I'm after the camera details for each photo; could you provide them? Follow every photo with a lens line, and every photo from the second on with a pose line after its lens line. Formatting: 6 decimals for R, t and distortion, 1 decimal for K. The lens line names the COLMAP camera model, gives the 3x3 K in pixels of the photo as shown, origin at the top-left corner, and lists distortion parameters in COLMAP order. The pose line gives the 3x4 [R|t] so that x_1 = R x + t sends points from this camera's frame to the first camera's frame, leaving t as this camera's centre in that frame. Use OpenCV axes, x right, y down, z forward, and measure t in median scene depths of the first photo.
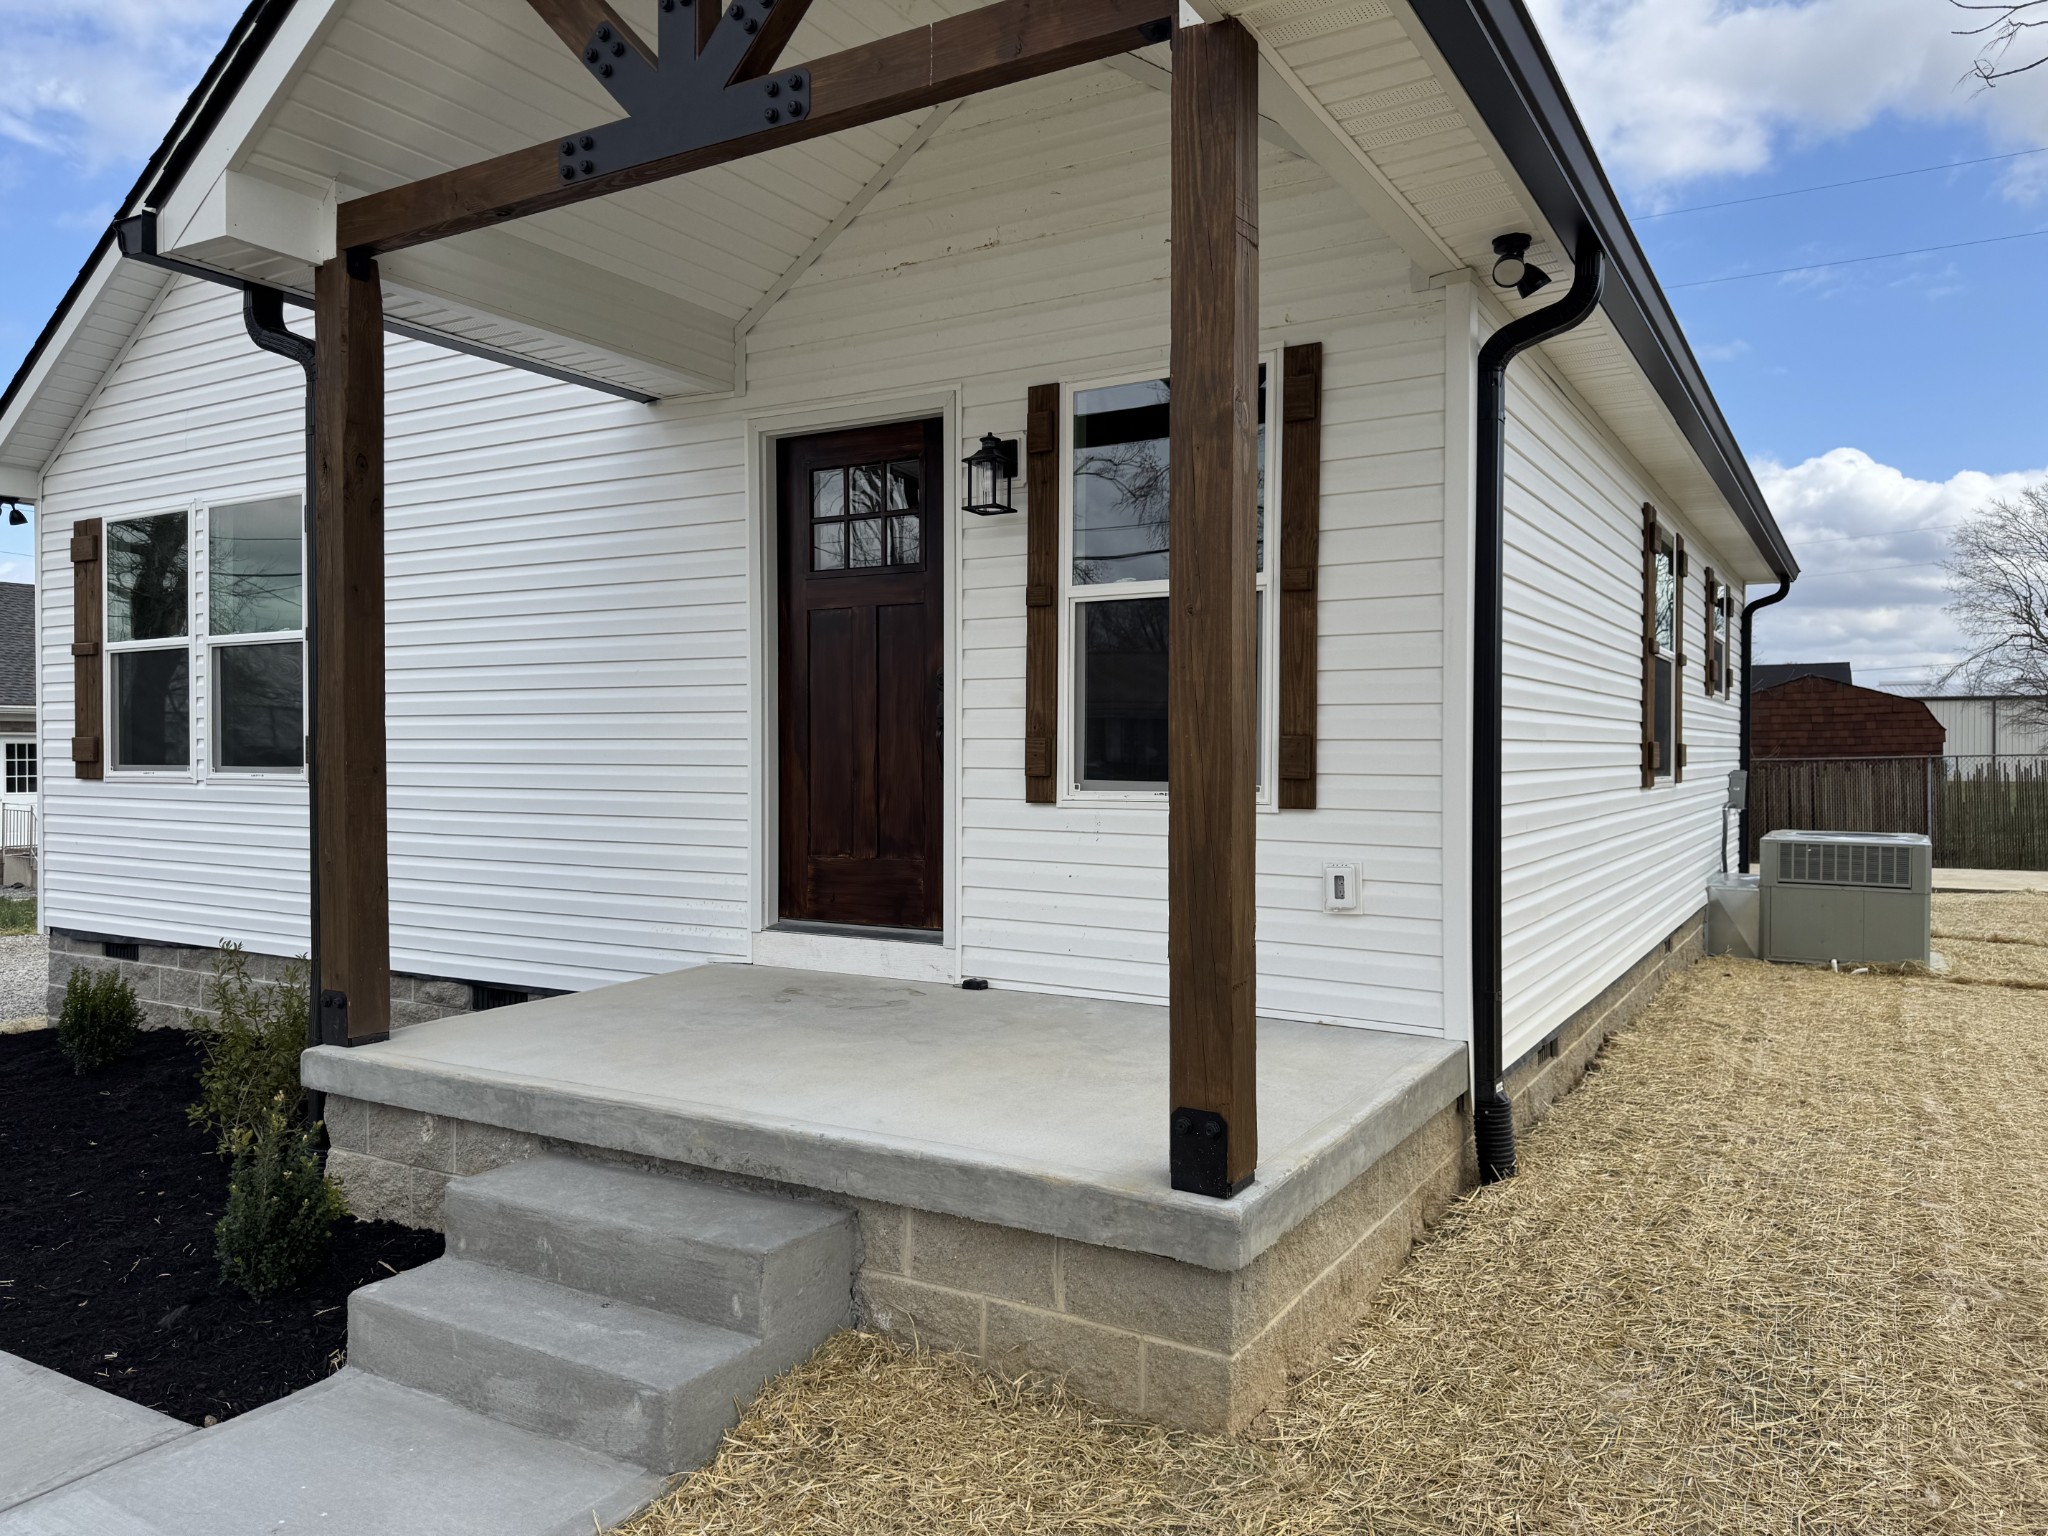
lens RADIAL K [[1433.8, 0, 1024.0], [0, 1433.8, 768.0], [0, 0, 1]] dist [0.086536, -0.109065]
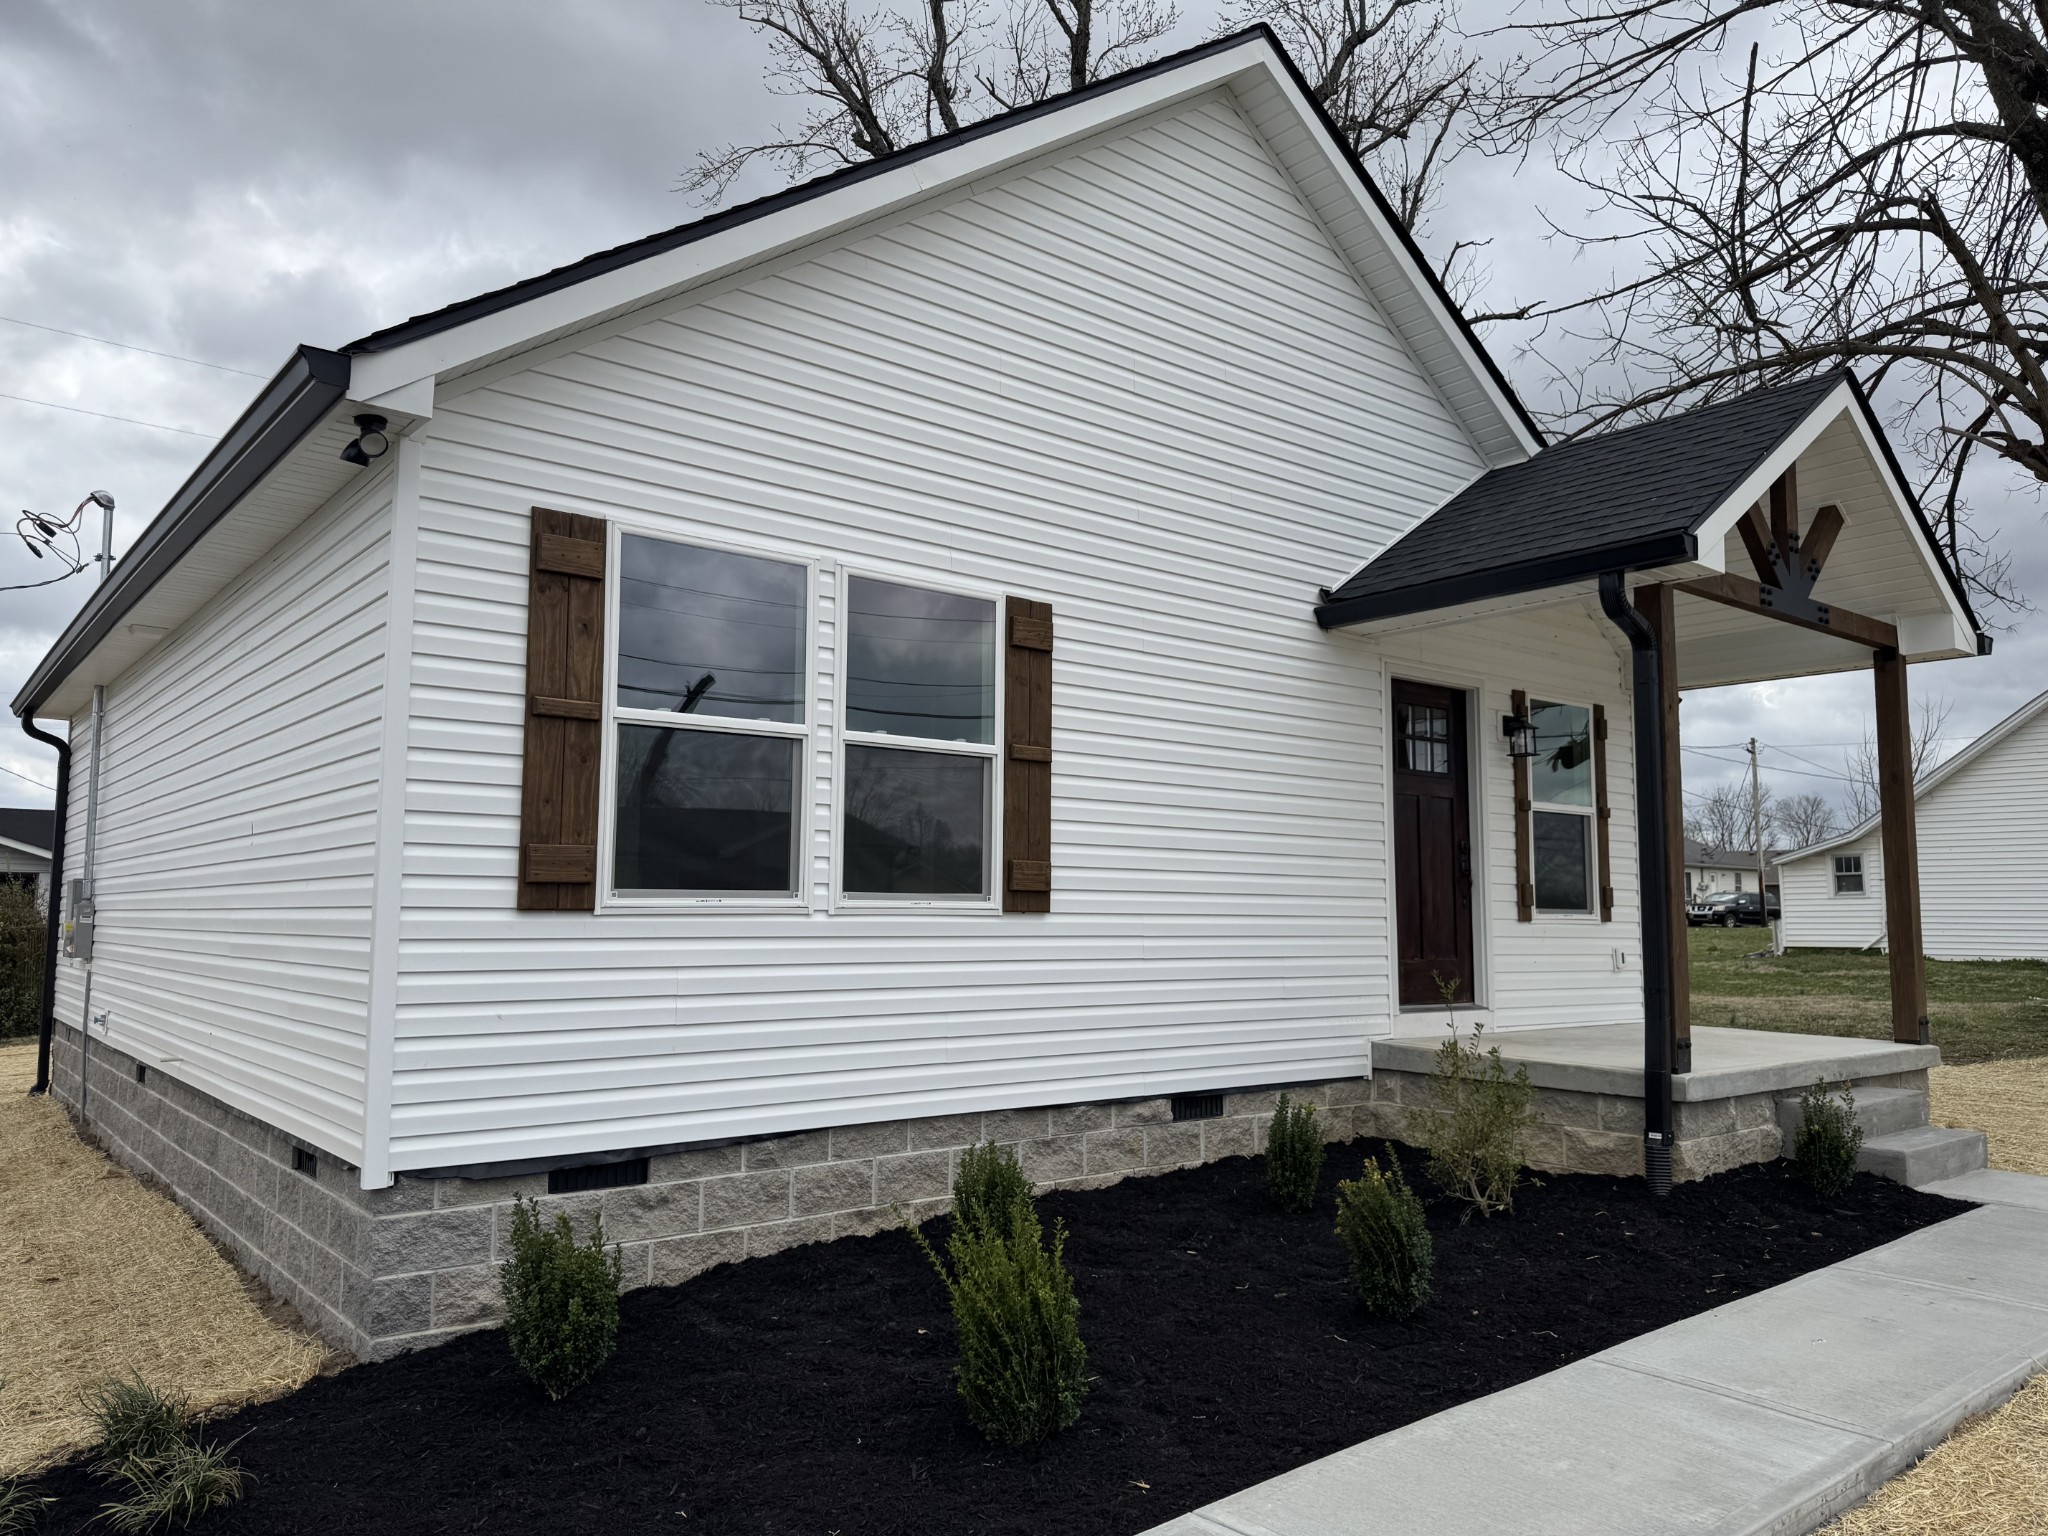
lens RADIAL K [[1436.9, 0, 1024.0], [0, 1436.9, 768.0], [0, 0, 1]] dist [0.164825, -0.283301]
pose [[0.341871, 0.098266, 0.934595, -1.908531], [0.006937, 0.994227, -0.107074, 0.025487], [-0.939721, 0.043089, 0.339216, 0.955819]]
